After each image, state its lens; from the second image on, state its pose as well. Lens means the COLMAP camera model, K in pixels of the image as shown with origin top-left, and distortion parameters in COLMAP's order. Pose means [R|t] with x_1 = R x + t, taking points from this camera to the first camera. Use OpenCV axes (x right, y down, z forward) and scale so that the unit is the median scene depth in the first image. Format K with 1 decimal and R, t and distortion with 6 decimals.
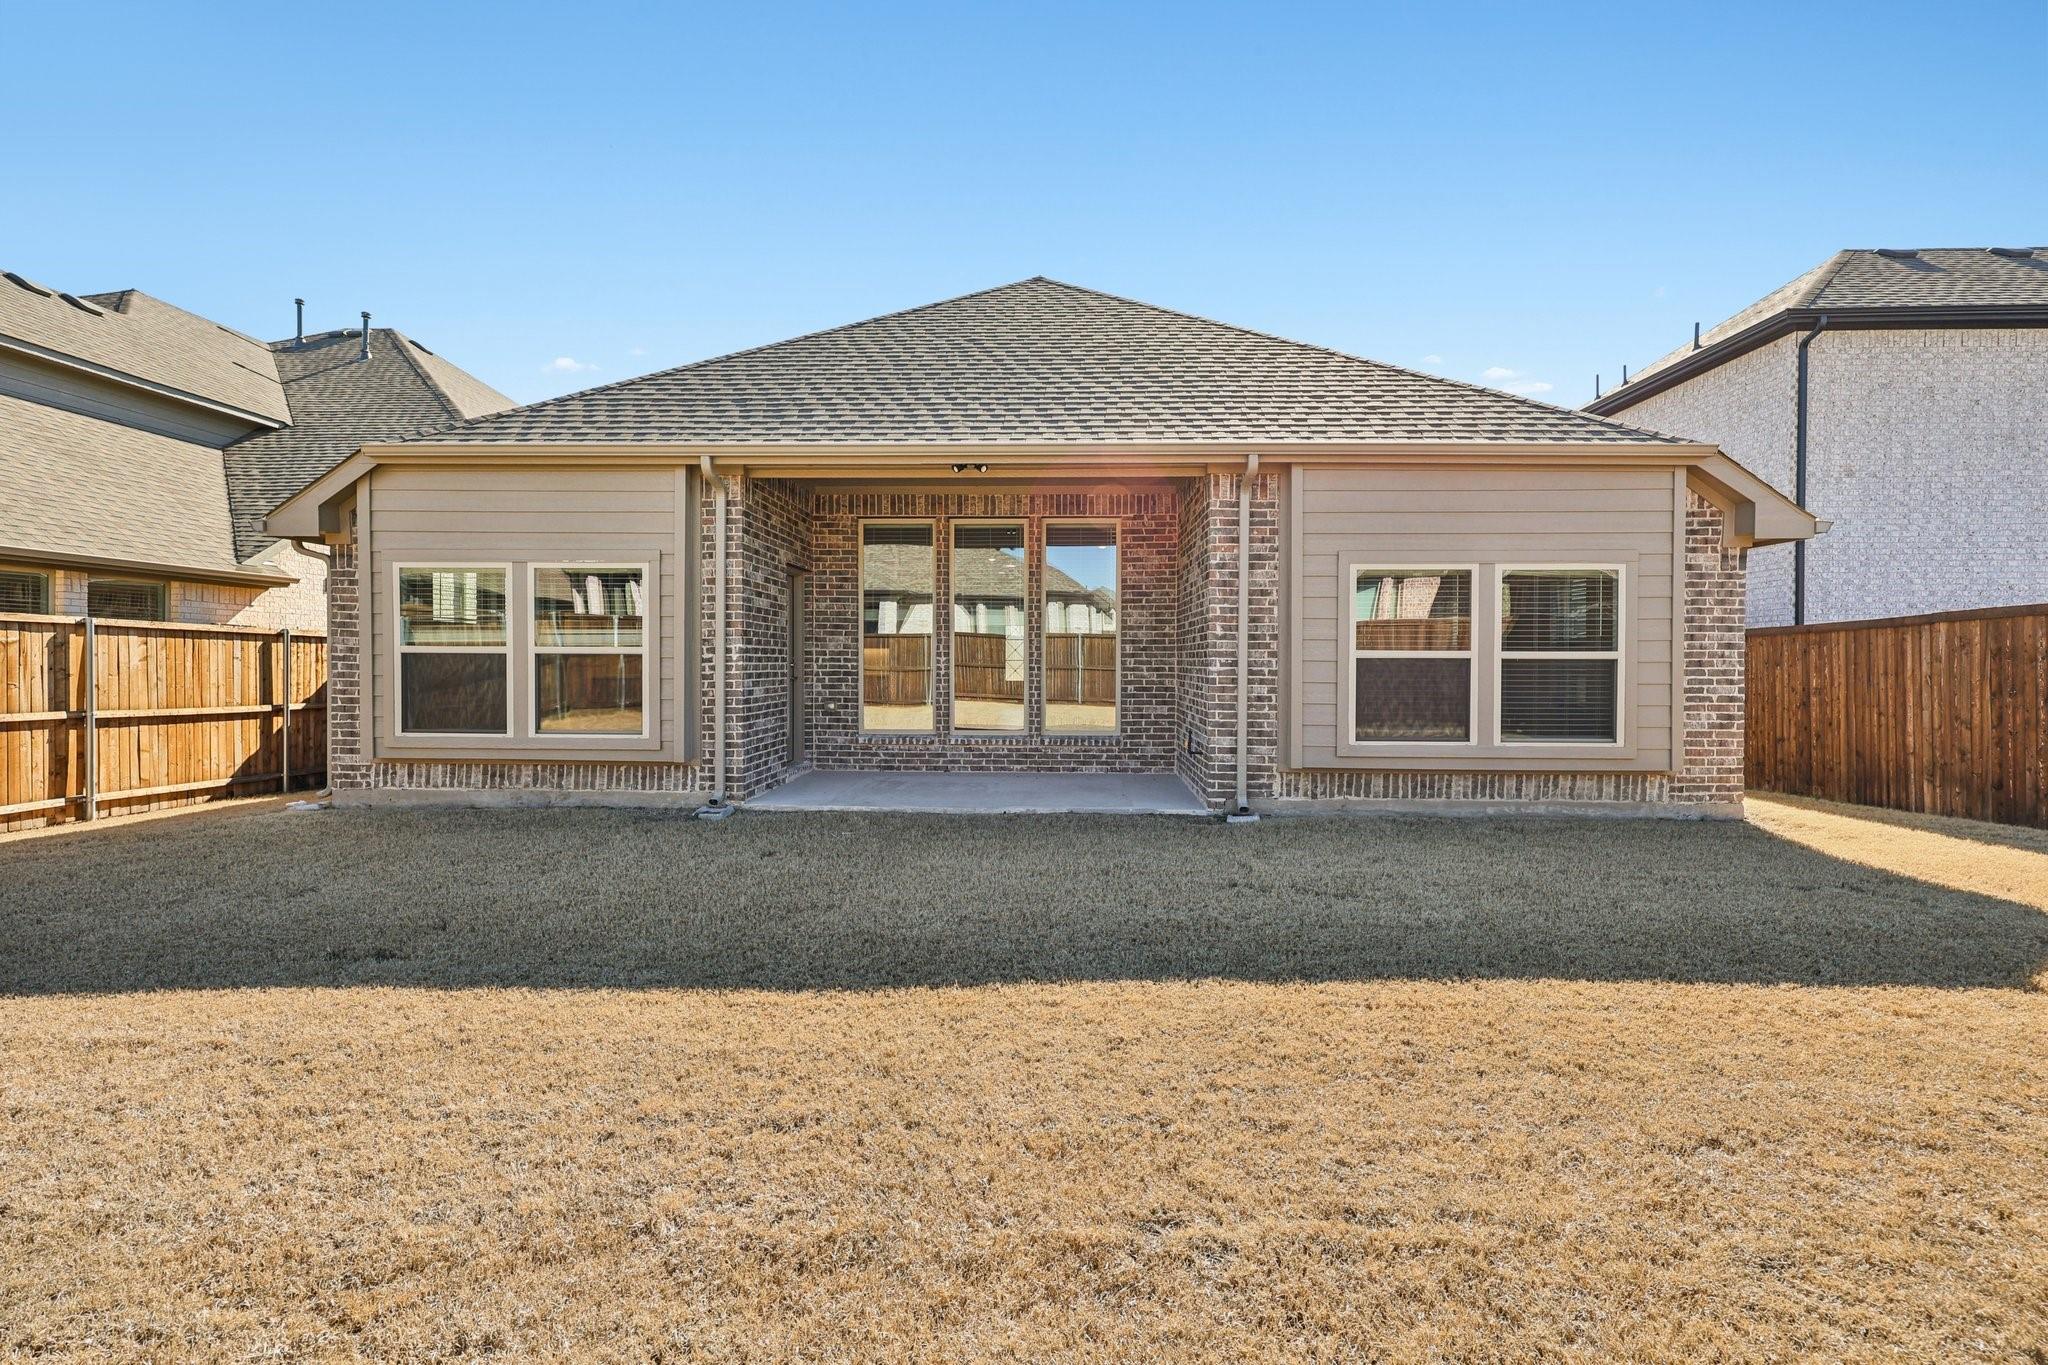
lens RADIAL K [[943.9, 0, 1023.0], [0, 943.9, 670.8], [0, 0, 1]] dist [-0.001429, 0.000179]
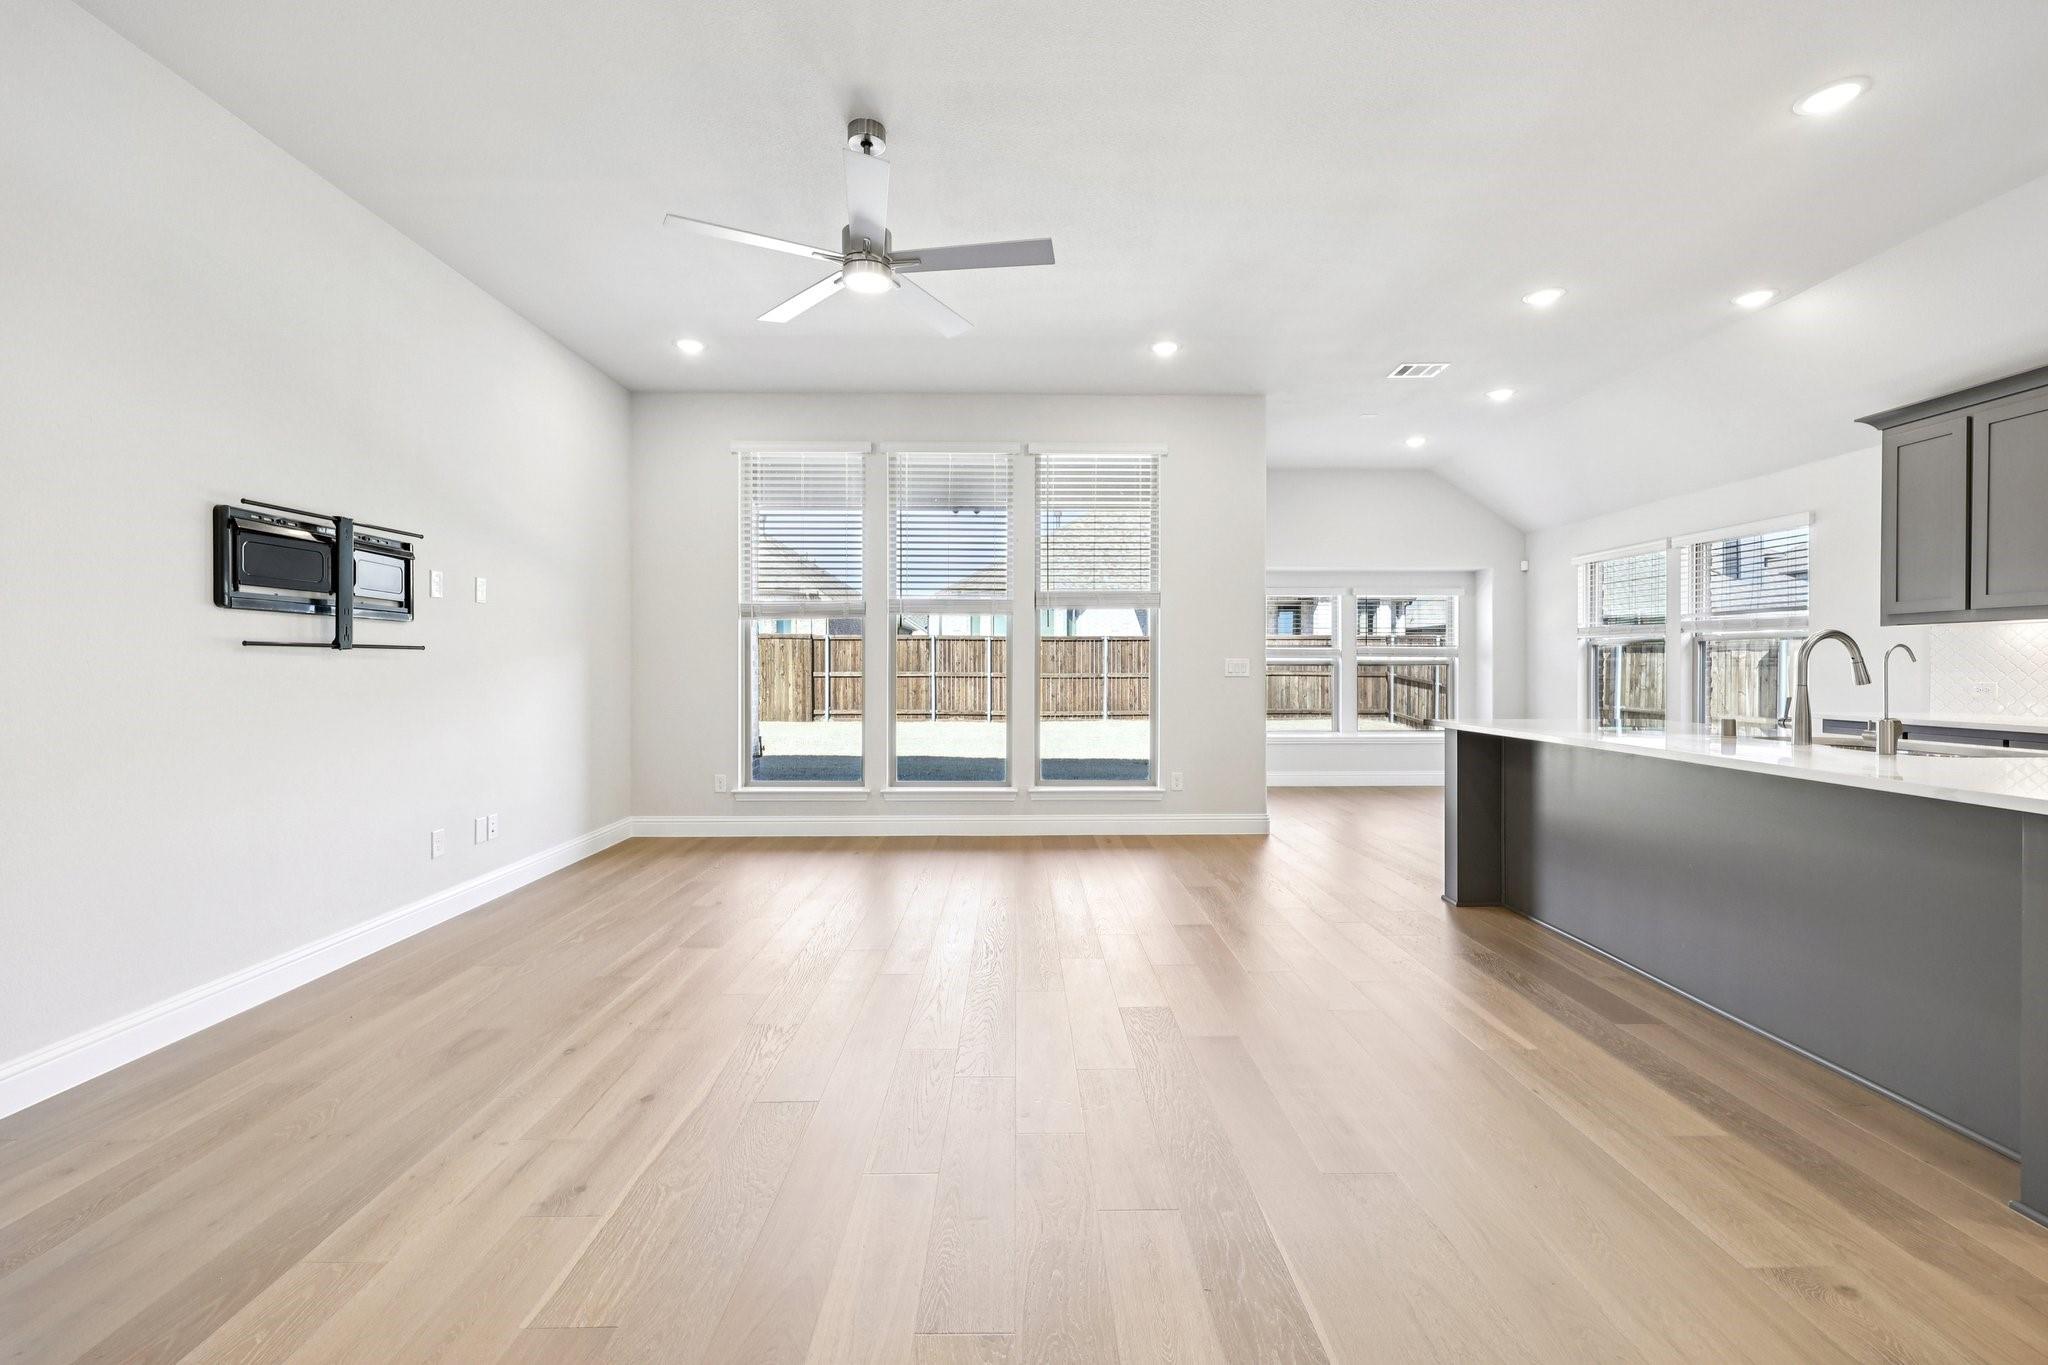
lens RADIAL K [[839.9, 0, 1035.1], [0, 839.9, 674.7], [0, 0, 1]] dist [-0.006431, 0.000740]
pose [[-0.999136, 0.002301, -0.041488, -0.093678], [0.001714, 0.999898, 0.014173, -0.026826], [0.041517, 0.014090, -0.999038, 2.078596]]
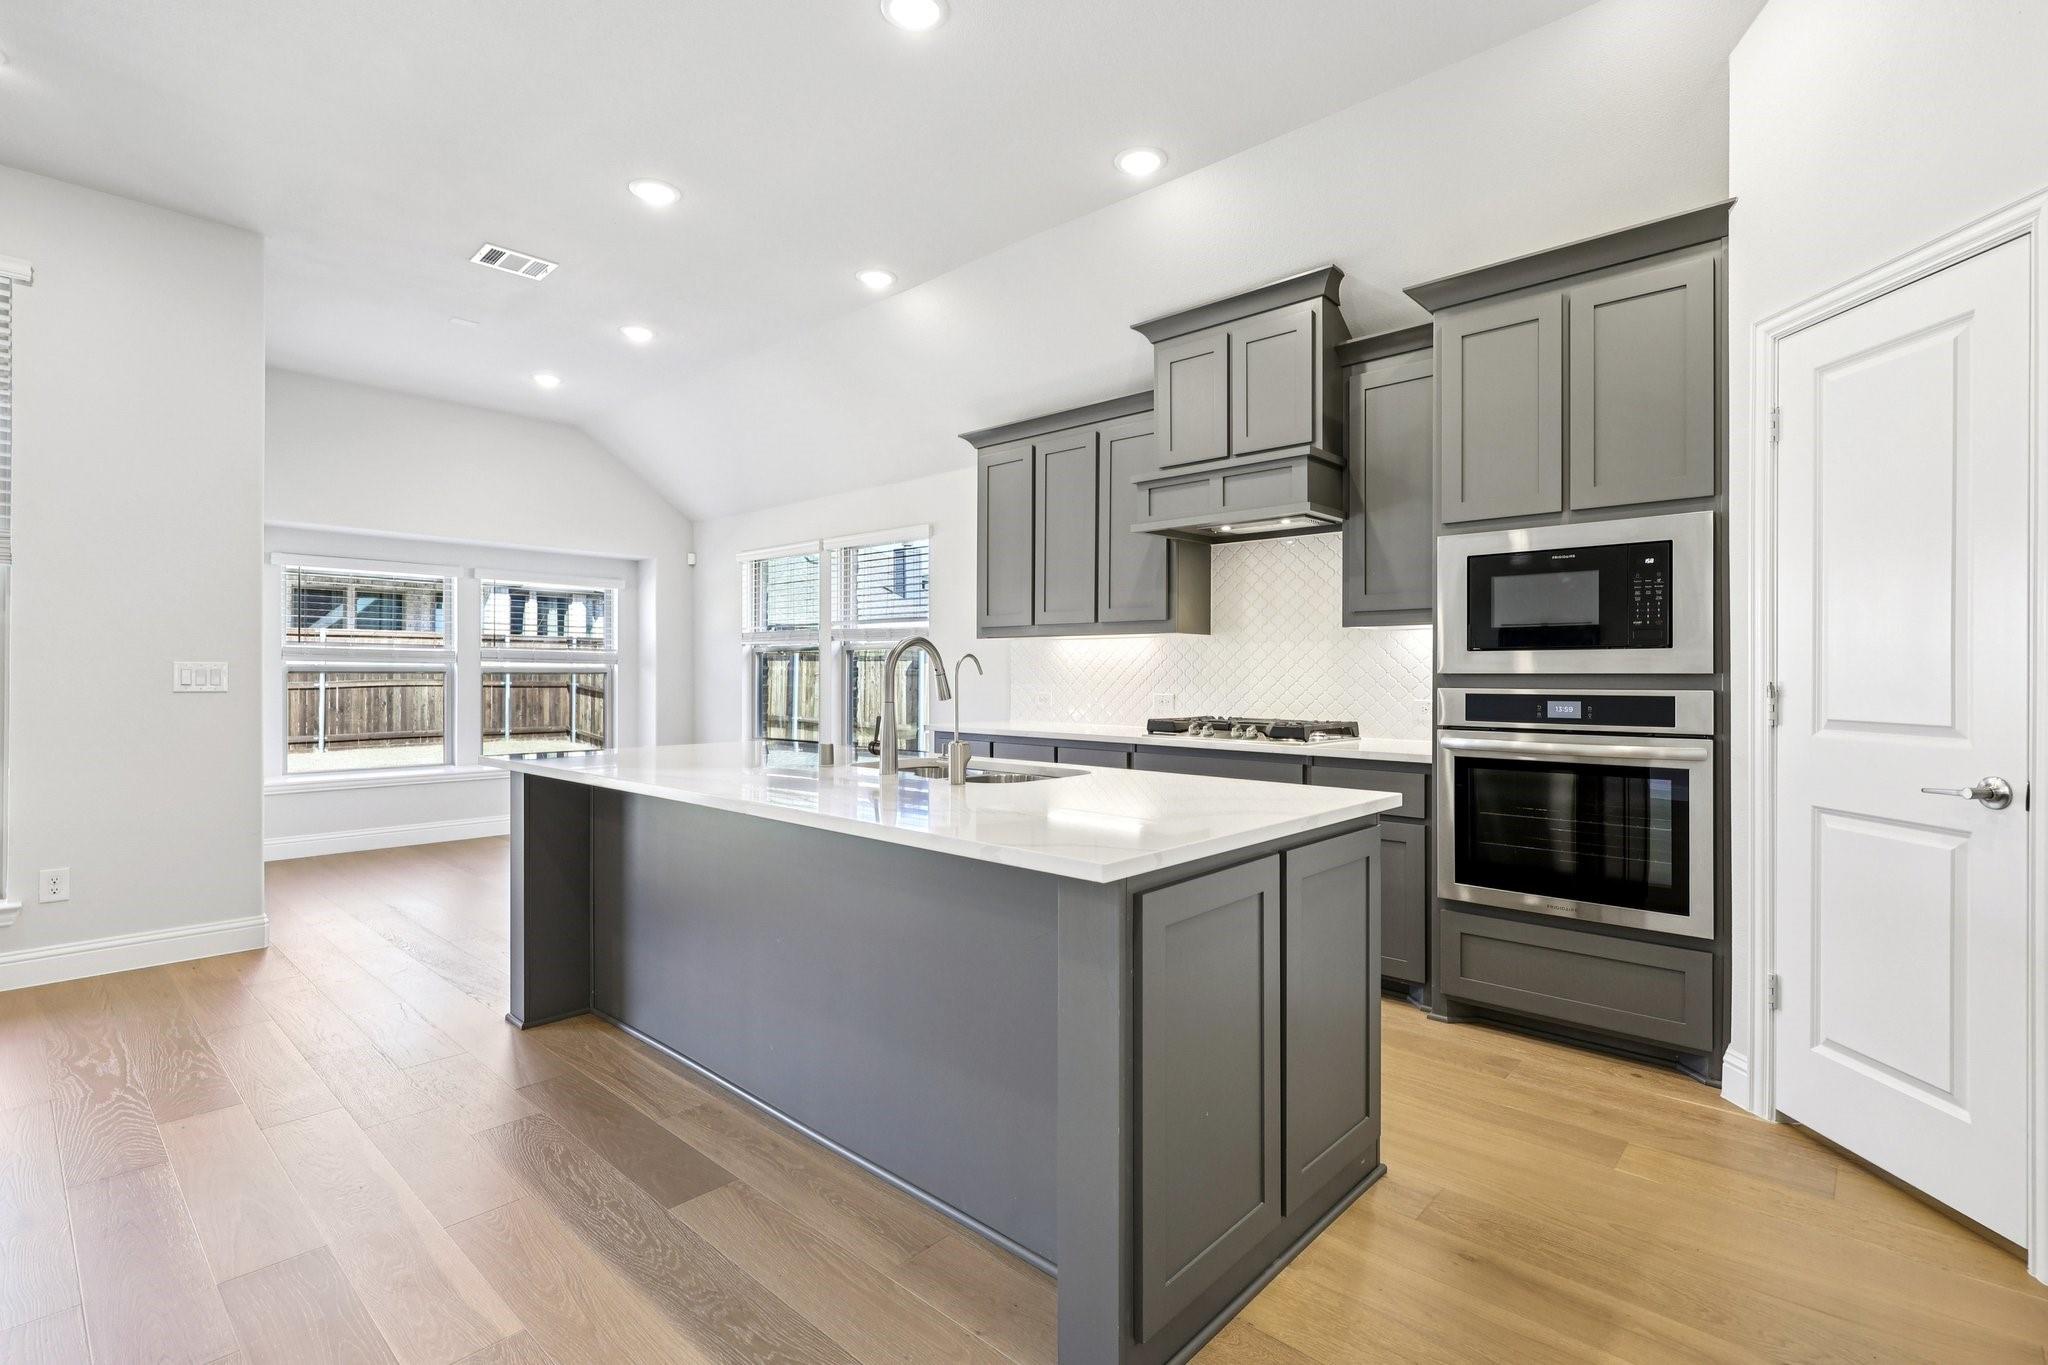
lens RADIAL K [[947.1, 0, 1019.8], [0, 947.1, 674.7], [0, 0, 1]] dist [-0.001554, -0.000994]
pose [[-0.655328, -0.001998, -0.755341, -0.205587], [-0.006634, 0.999973, 0.003110, -0.027690], [0.755315, 0.007049, -0.655324, 1.995986]]
